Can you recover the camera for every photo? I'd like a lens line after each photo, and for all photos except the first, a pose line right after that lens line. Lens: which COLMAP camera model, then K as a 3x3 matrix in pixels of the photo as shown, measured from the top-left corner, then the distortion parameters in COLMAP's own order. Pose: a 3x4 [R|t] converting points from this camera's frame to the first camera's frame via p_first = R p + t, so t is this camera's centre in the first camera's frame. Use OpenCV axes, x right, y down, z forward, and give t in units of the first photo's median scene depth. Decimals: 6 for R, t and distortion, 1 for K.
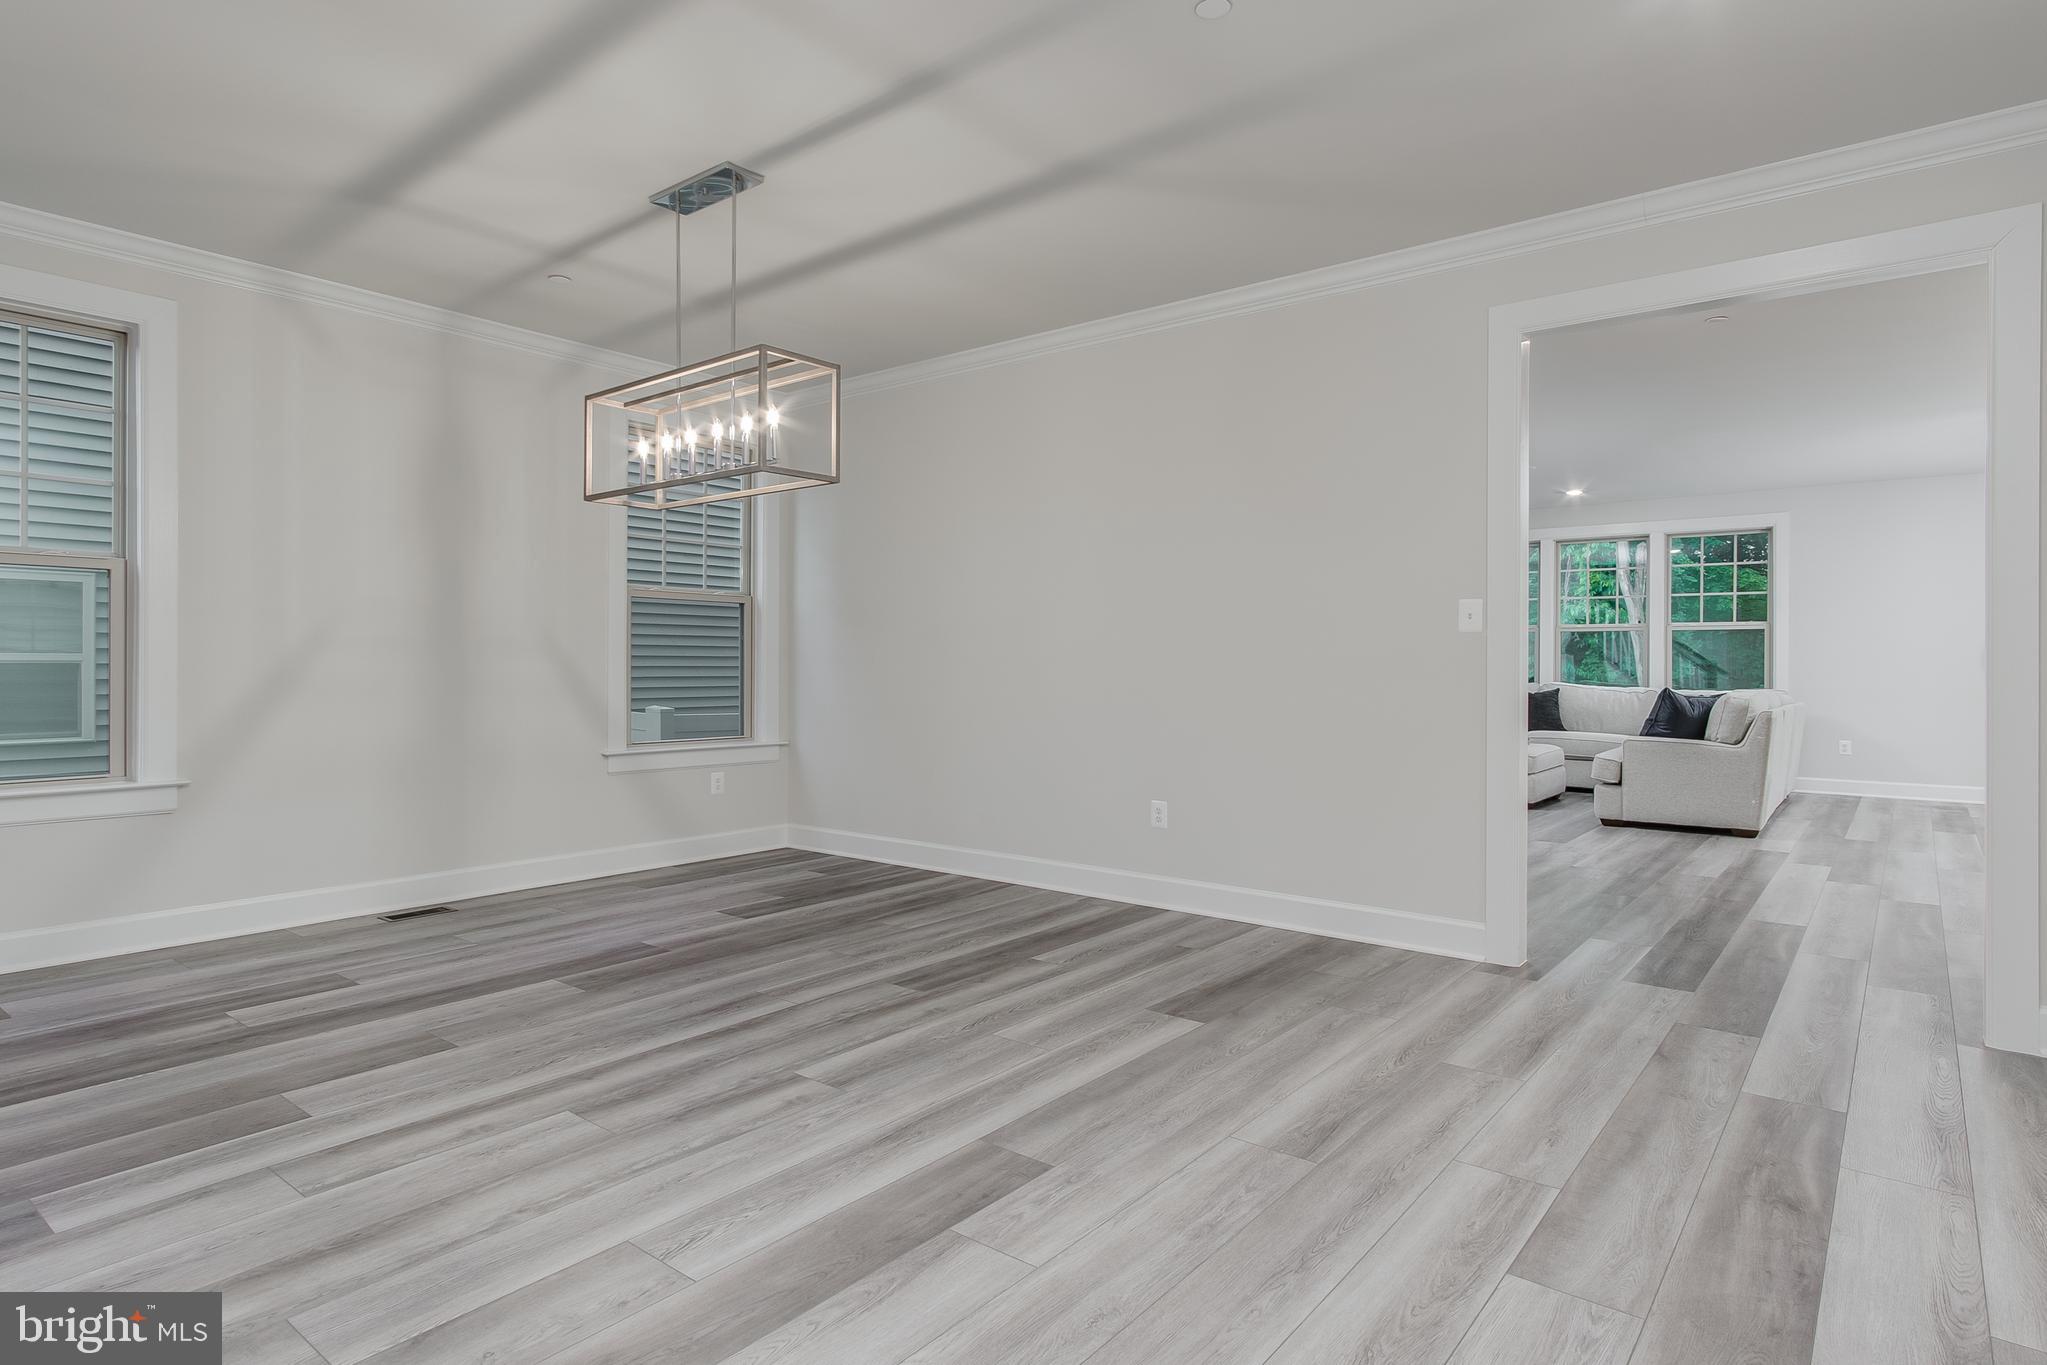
lens RADIAL K [[1131.7, 0, 1039.6], [0, 1131.7, 662.6], [0, 0, 1]] dist [0.013496, 0.000124]
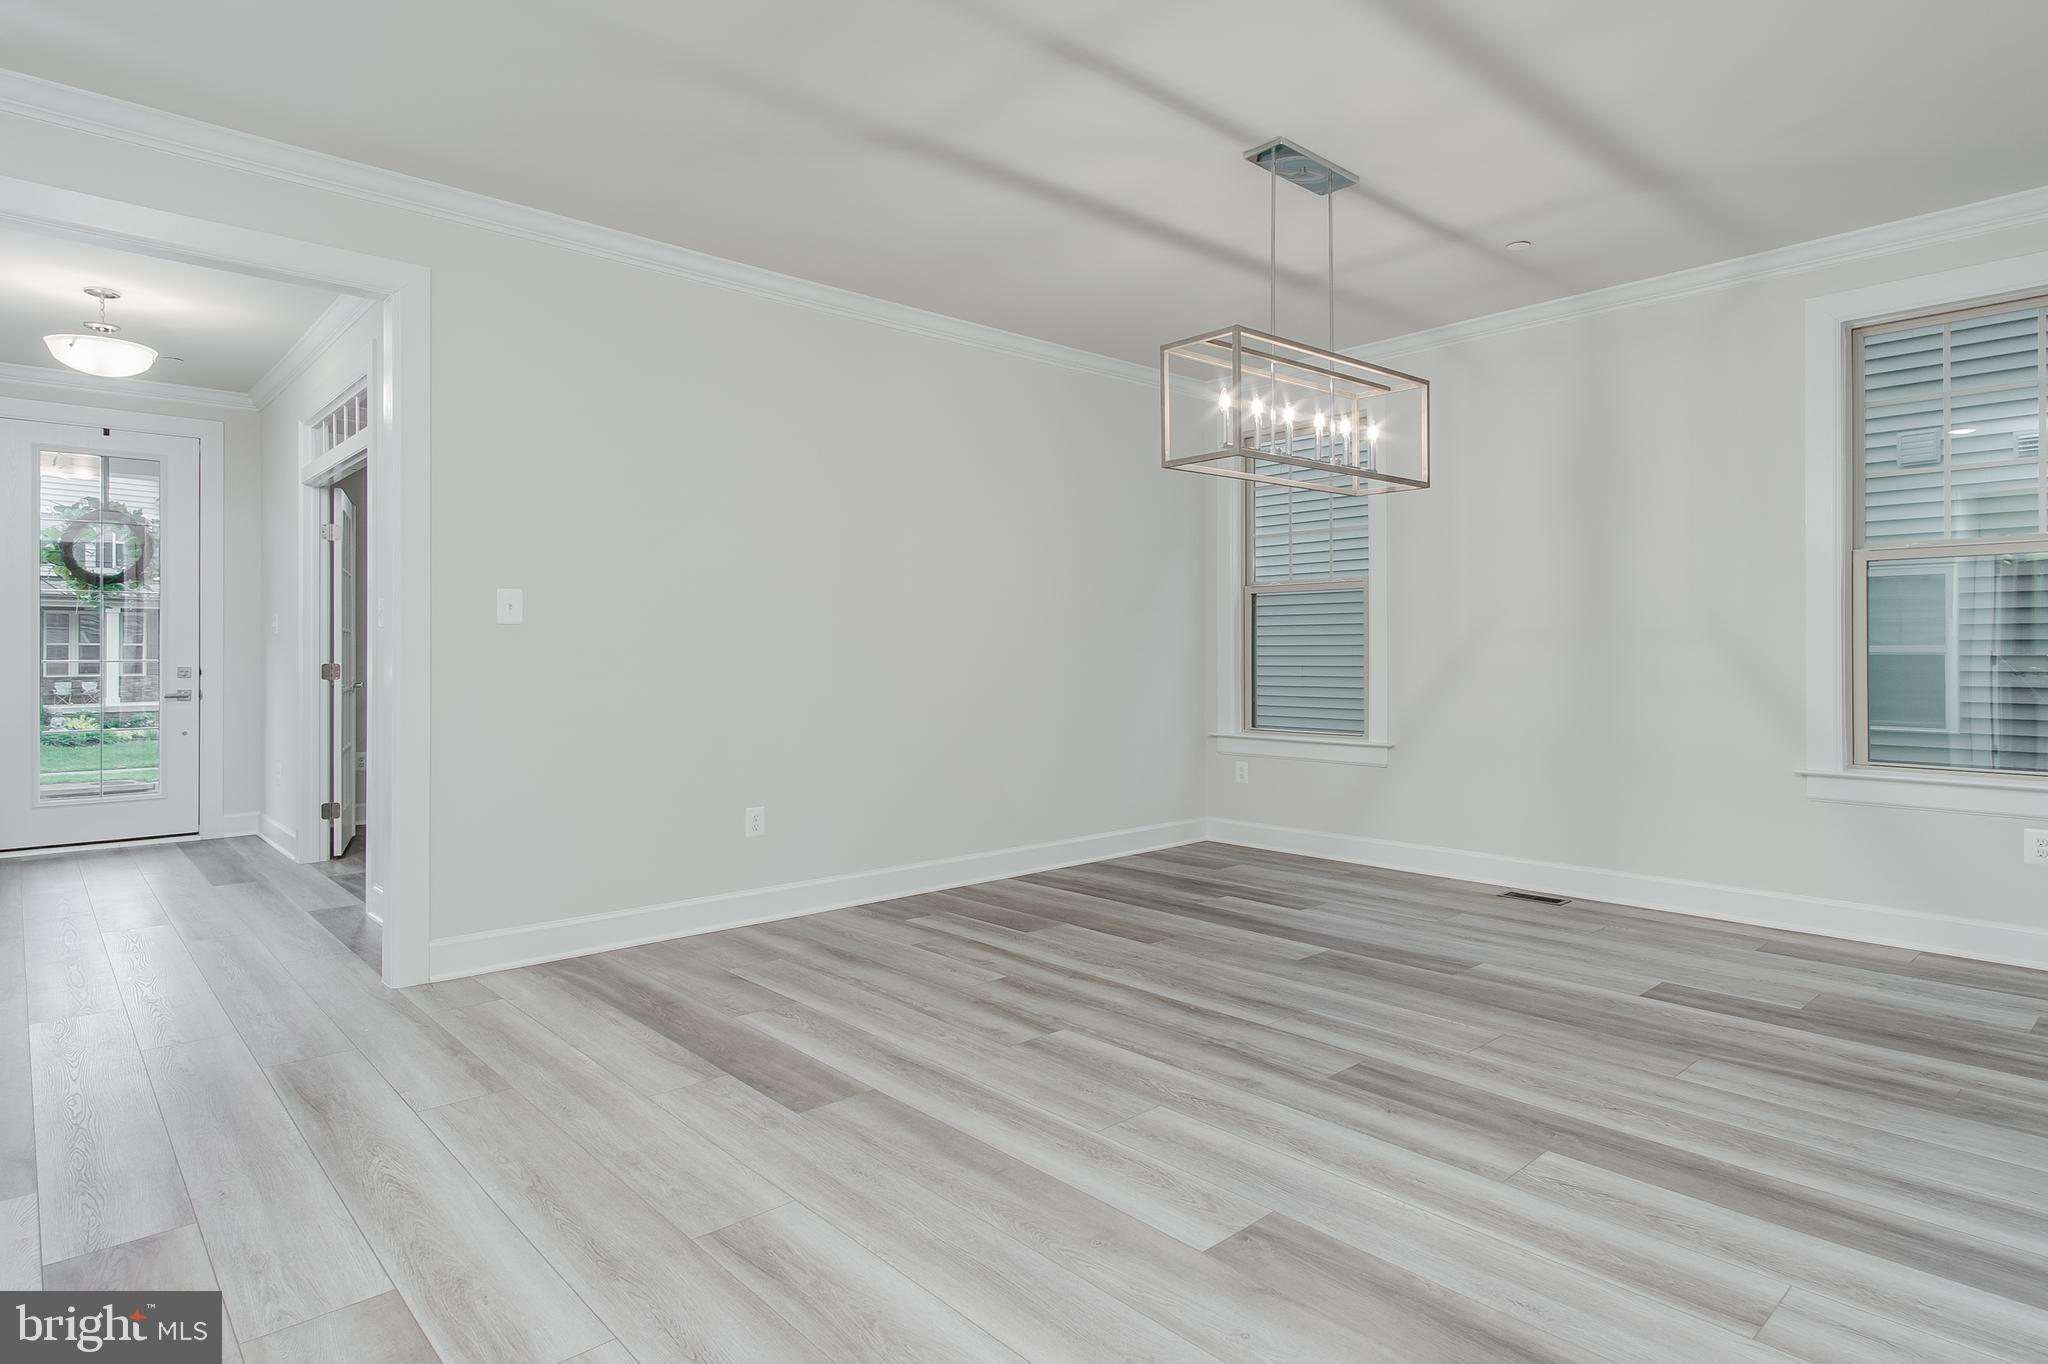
lens RADIAL K [[1141.6, 0, 1029.6], [0, 1141.6, 636.6], [0, 0, 1]] dist [0.006221, 0.004050]
pose [[-0.184376, -0.018594, -0.982680, 0.794582], [0.002569, 0.999808, -0.019400, 0.005633], [0.982852, -0.006101, -0.184293, 1.067103]]
